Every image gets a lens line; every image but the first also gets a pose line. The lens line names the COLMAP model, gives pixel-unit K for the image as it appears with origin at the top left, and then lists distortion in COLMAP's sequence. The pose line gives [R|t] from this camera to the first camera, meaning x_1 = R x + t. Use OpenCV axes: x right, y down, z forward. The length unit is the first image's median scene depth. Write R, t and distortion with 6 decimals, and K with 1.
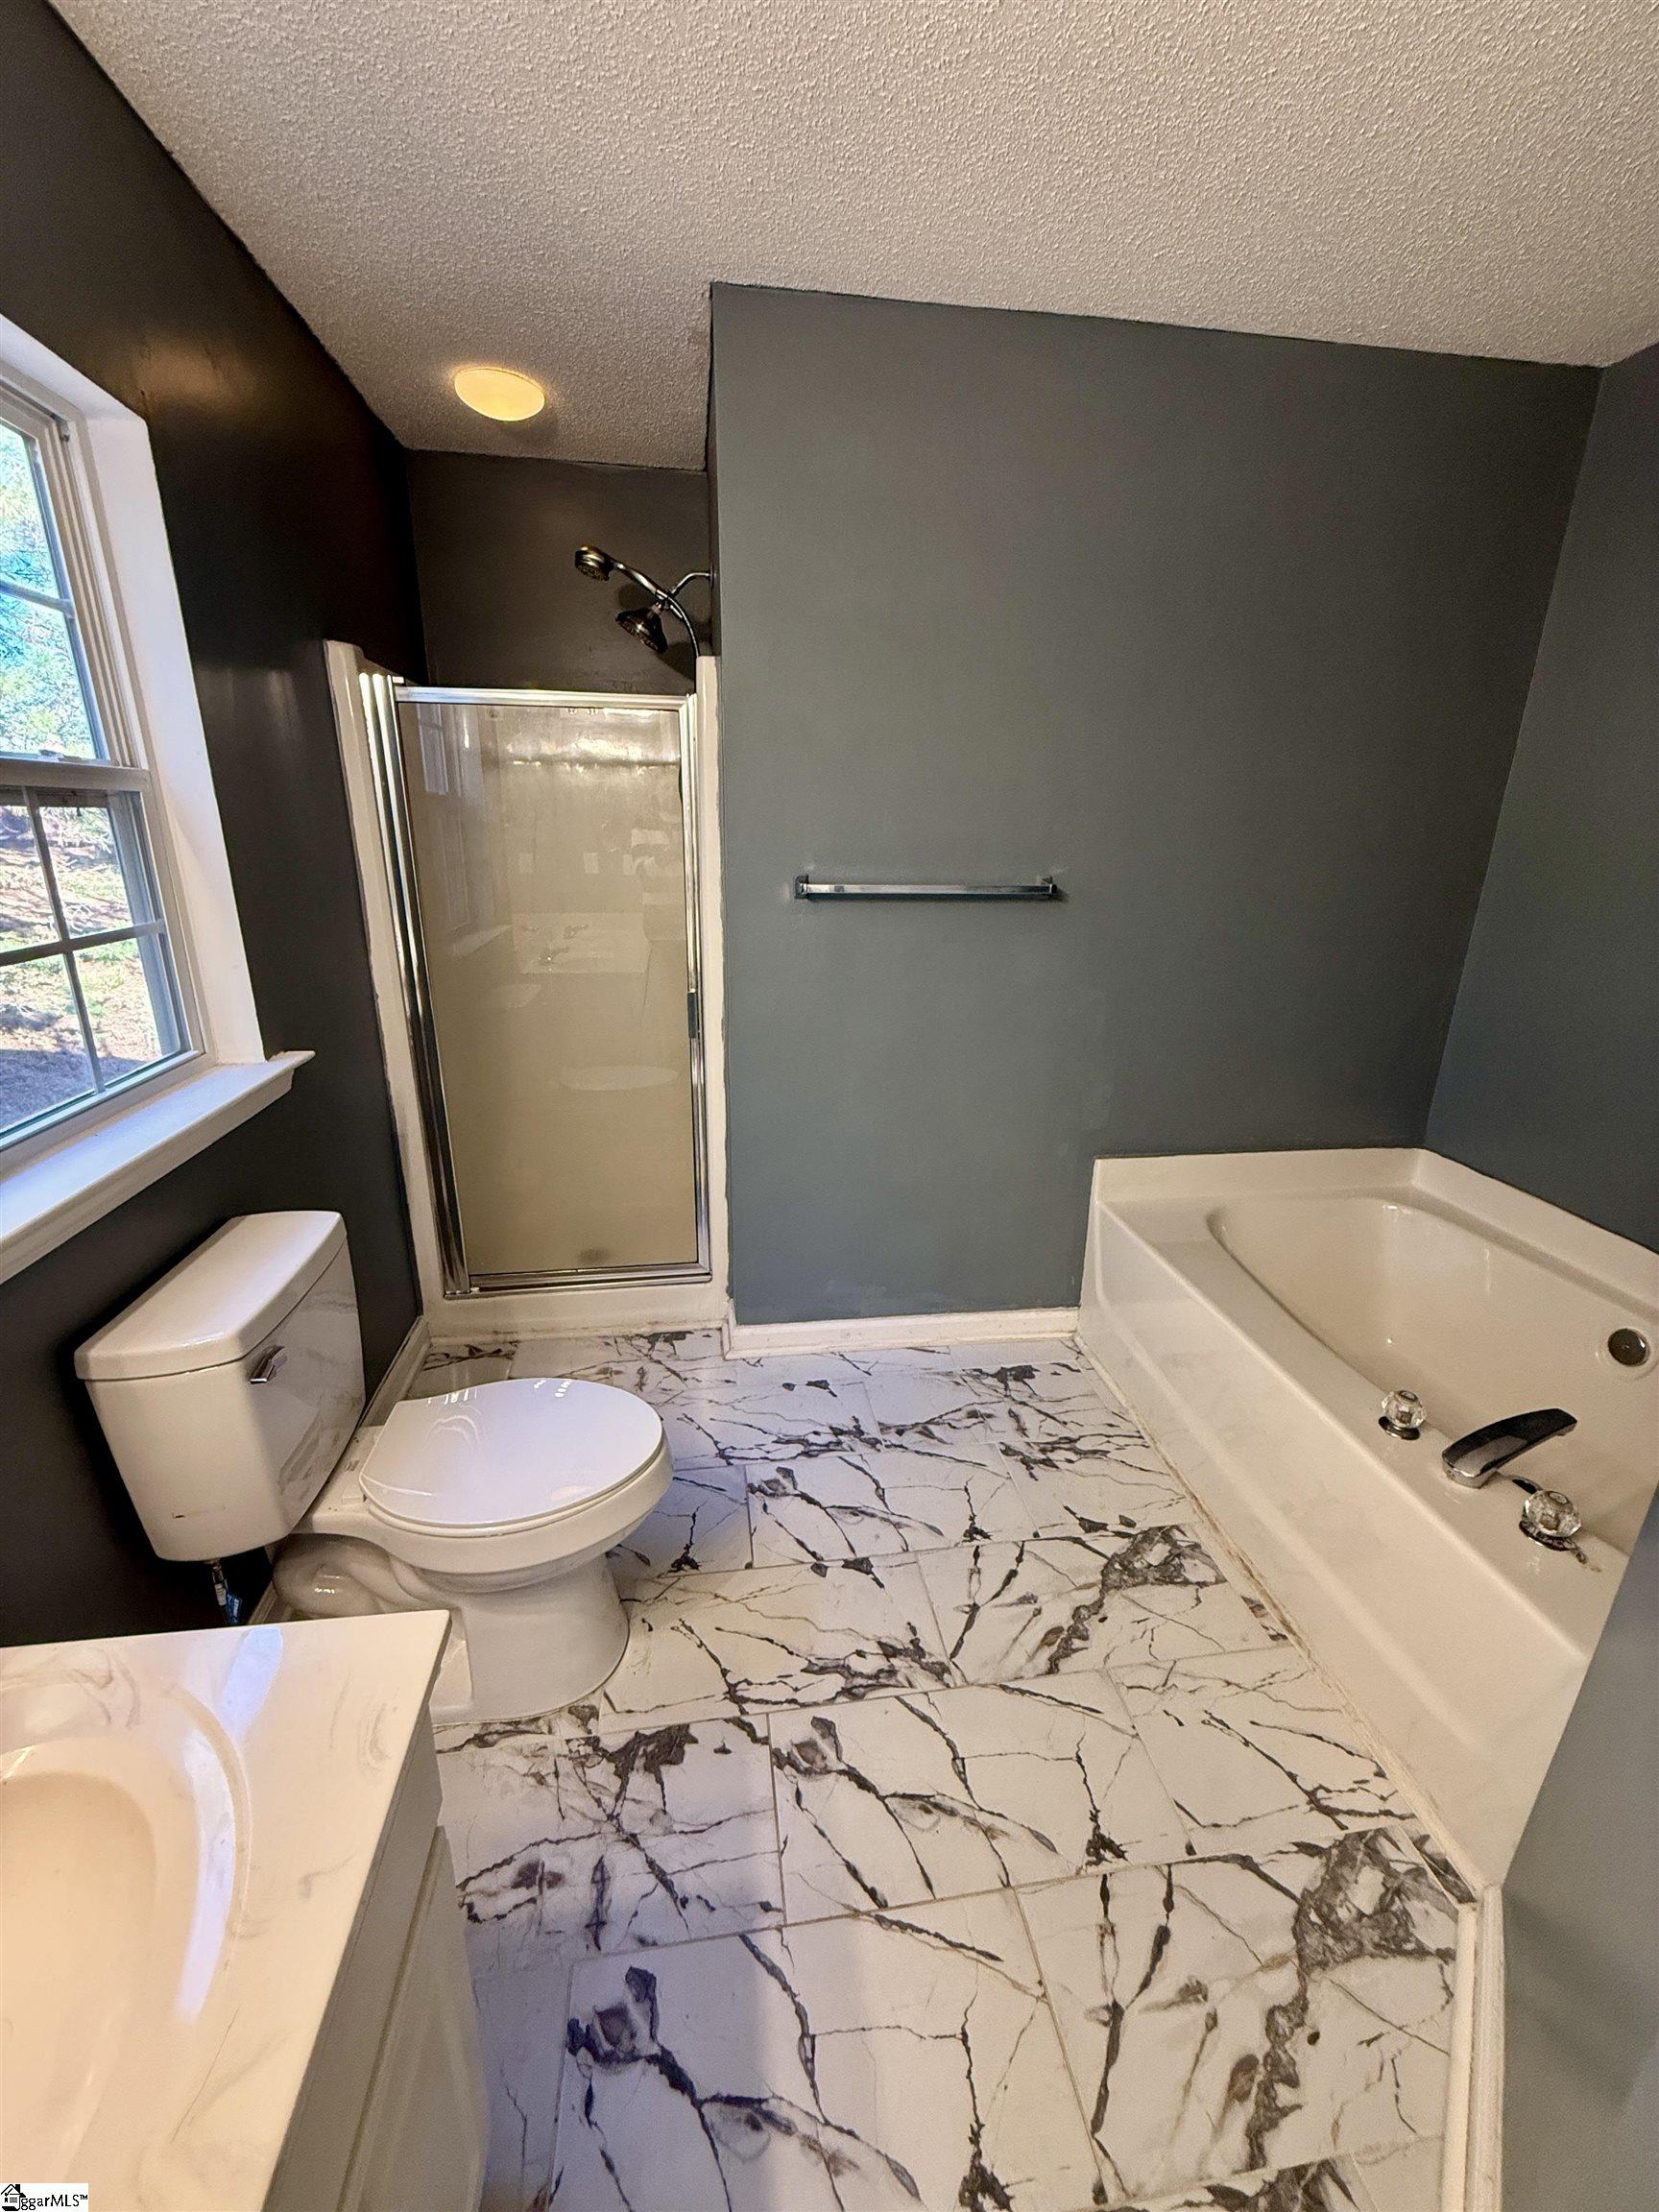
lens RADIAL K [[881.7, 0, 828.8], [0, 881.7, 1102.3], [0, 0, 1]] dist [-0.000832, 0.000697]
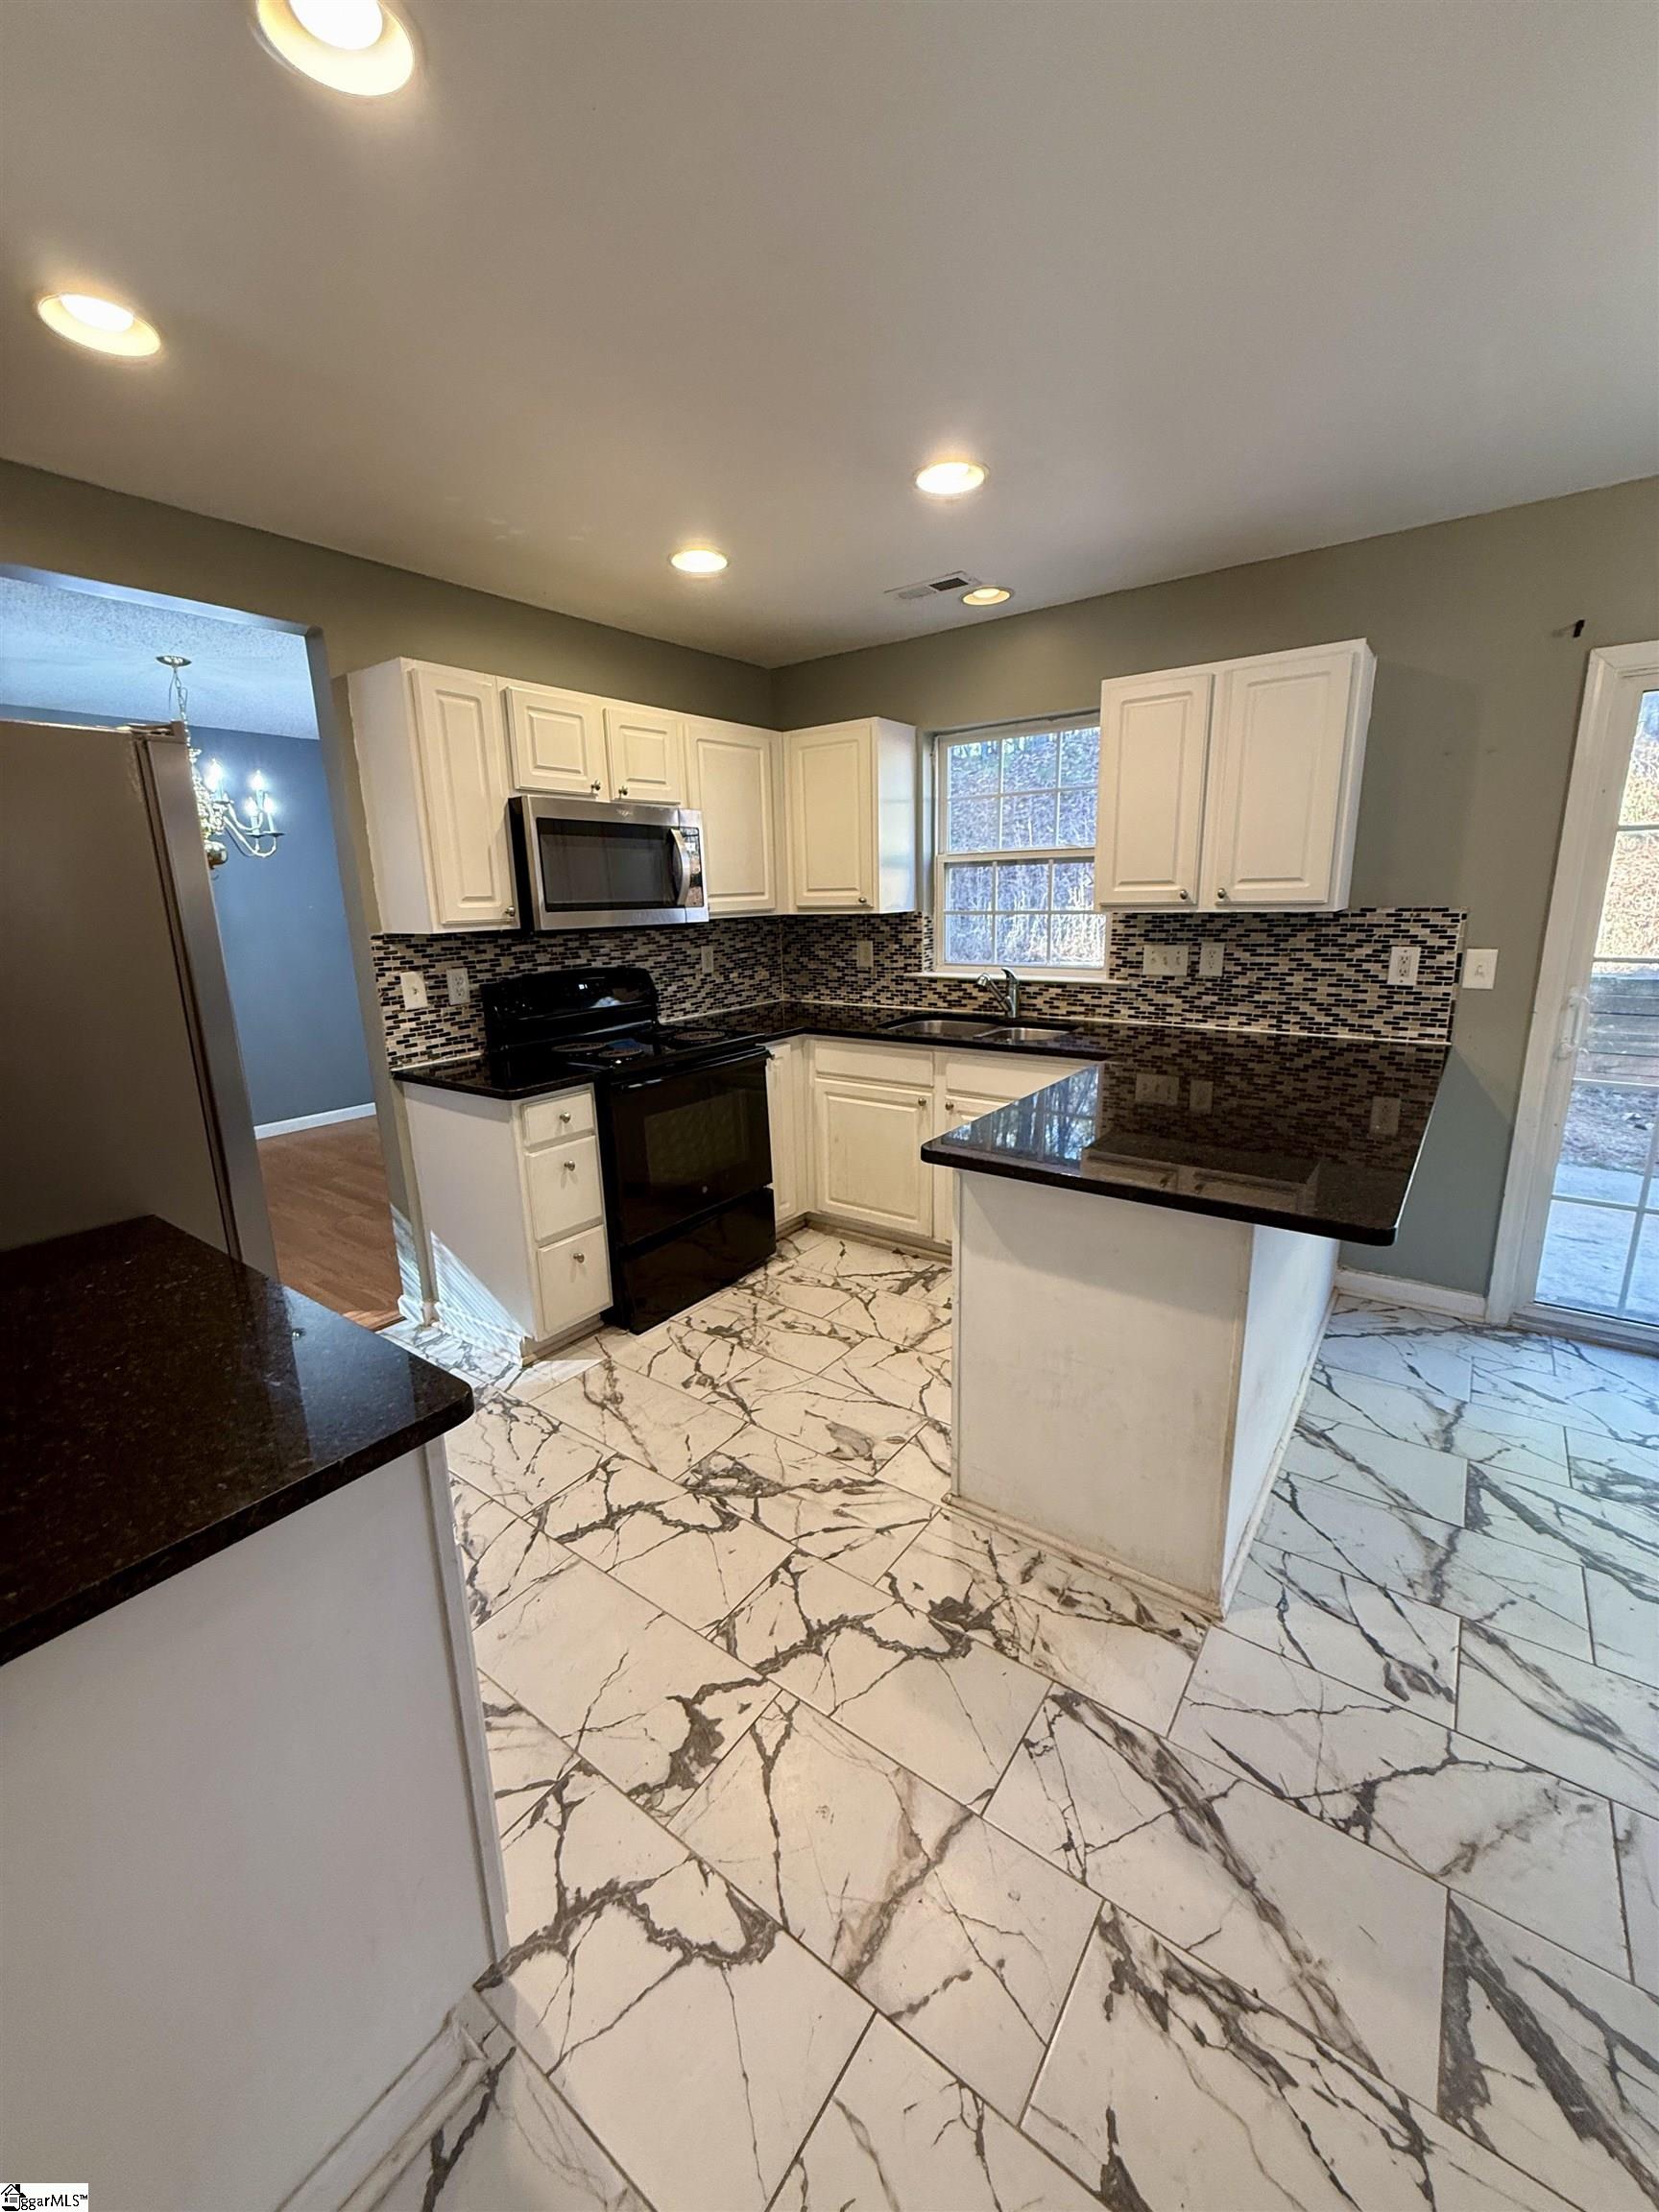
lens RADIAL K [[881.7, 0, 828.8], [0, 881.7, 1102.3], [0, 0, 1]] dist [-0.000832, 0.000697]
pose [[-0.711238, -0.161240, 0.684209, -0.119384], [0.226880, 0.868594, 0.440535, -0.421372], [-0.665331, 0.468558, -0.581195, 1.282865]]
